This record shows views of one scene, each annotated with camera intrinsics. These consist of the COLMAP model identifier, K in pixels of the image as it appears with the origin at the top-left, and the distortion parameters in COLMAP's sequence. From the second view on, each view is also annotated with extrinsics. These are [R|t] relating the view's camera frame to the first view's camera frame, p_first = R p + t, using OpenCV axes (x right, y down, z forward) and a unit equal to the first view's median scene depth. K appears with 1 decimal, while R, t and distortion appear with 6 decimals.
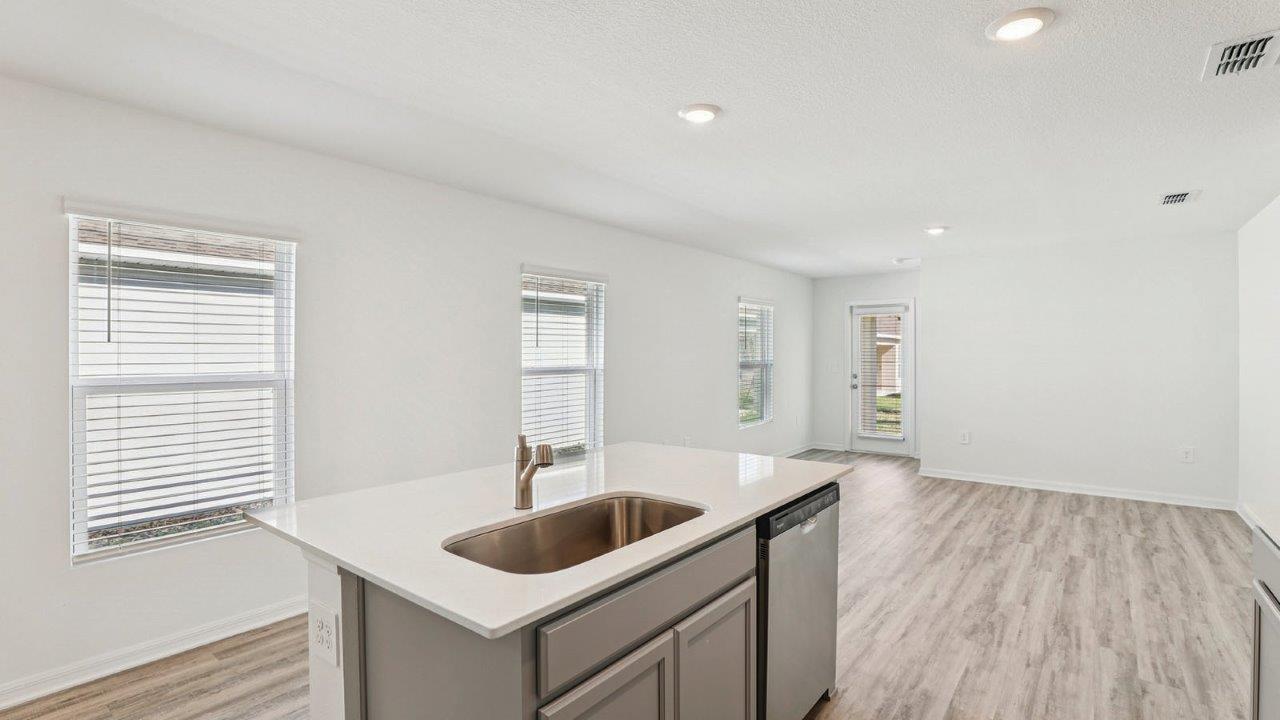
lens RADIAL K [[593.4, 0, 640.4], [0, 593.4, 353.2], [0, 0, 1]] dist [-0.031500, 0.000365]
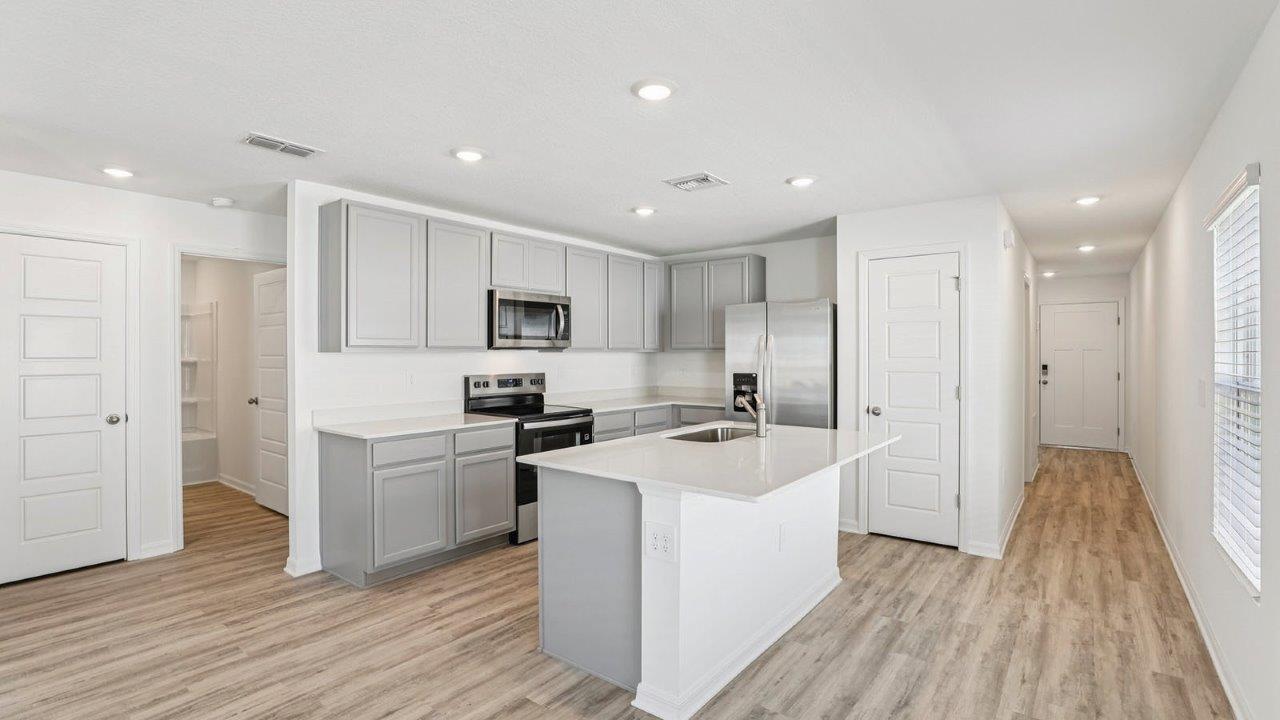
lens RADIAL K [[583.1, 0, 640.2], [0, 583.1, 354.4], [0, 0, 1]] dist [-0.033814, 0.000998]
pose [[-0.999993, 0.000091, -0.003801, 0.097205], [0.000089, 1.000000, 0.000315, 0.002154], [0.003801, 0.000315, -0.999993, 1.448454]]
